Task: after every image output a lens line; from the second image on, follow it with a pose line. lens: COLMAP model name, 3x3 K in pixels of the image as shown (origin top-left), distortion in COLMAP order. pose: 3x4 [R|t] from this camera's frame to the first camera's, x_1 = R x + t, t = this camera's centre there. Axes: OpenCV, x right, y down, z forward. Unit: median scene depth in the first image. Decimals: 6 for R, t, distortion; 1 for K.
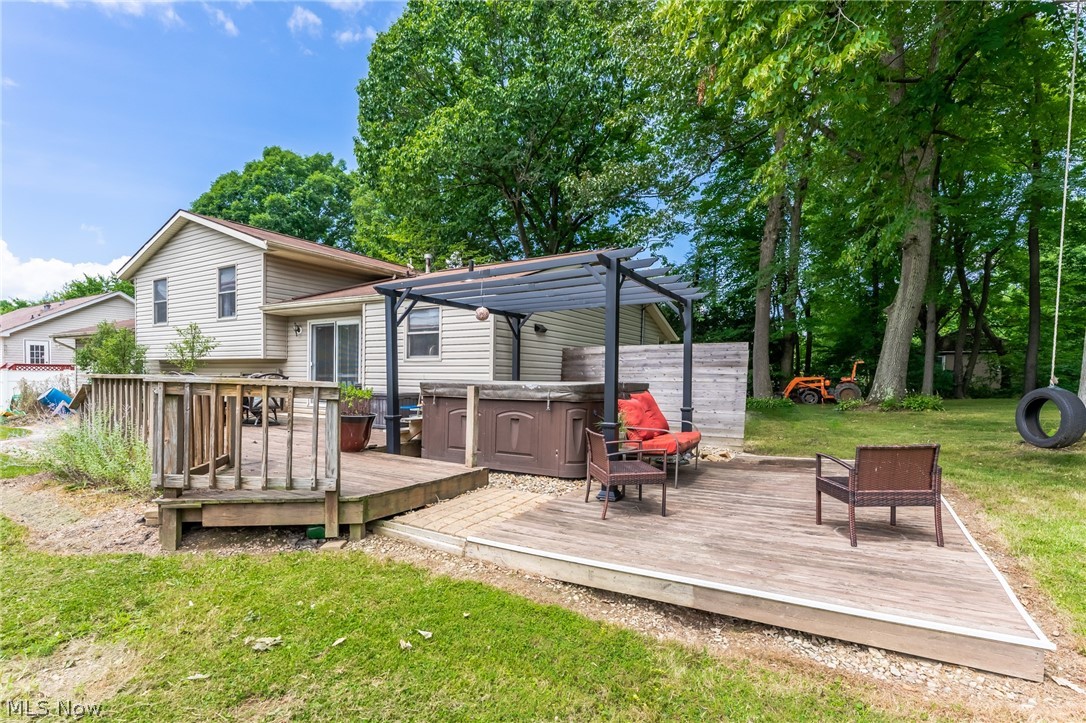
lens RADIAL K [[508.5, 0, 552.6], [0, 508.5, 384.6], [0, 0, 1]] dist [0.000923, -0.001859]
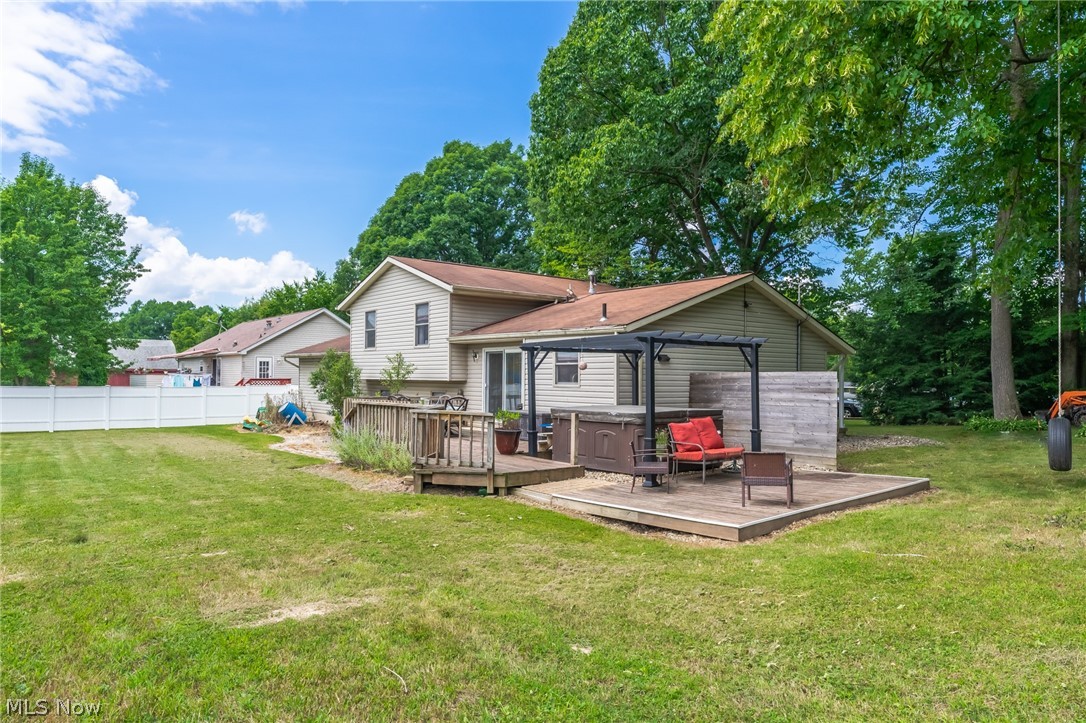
lens RADIAL K [[700.6, 0, 550.6], [0, 700.6, 353.0], [0, 0, 1]] dist [0.004110, -0.004550]
pose [[0.936957, -0.018491, -0.348955, 0.258094], [-0.000067, 0.998589, -0.053095, -0.032800], [0.349444, 0.049771, 0.935634, -0.515765]]
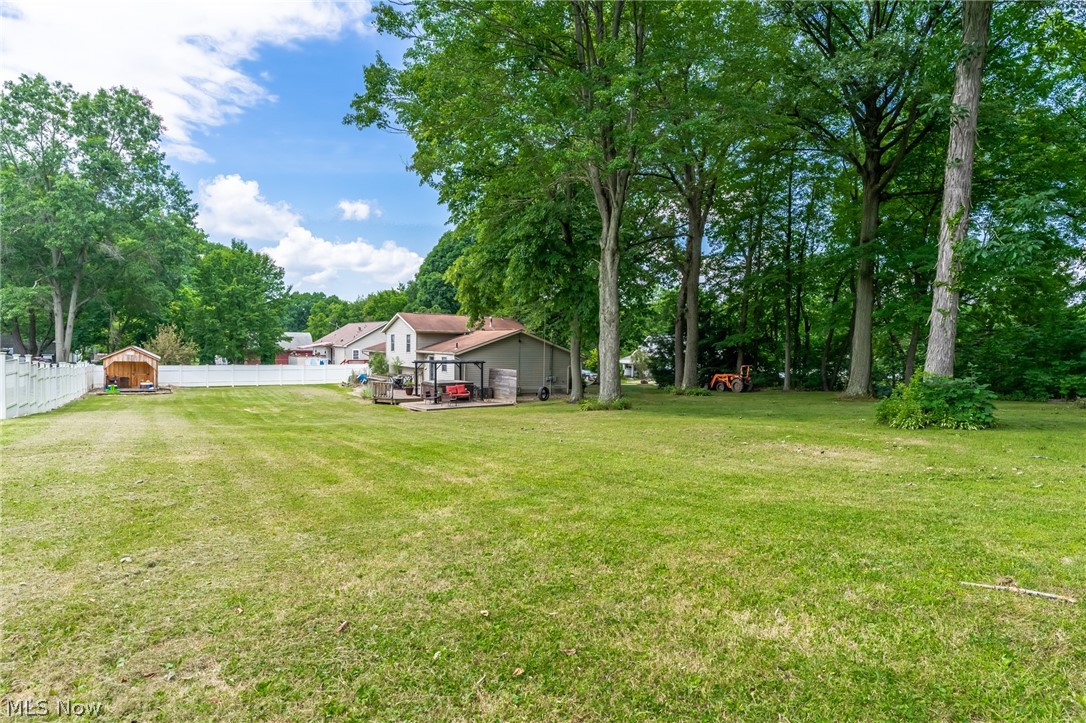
lens RADIAL K [[588.5, 0, 551.2], [0, 588.5, 355.6], [0, 0, 1]] dist [0.005904, 0.000434]
pose [[0.893999, 0.008362, -0.447990, 1.873091], [-0.010303, 0.999945, -0.001897, -0.139230], [0.447950, 0.006312, 0.894036, -1.917416]]
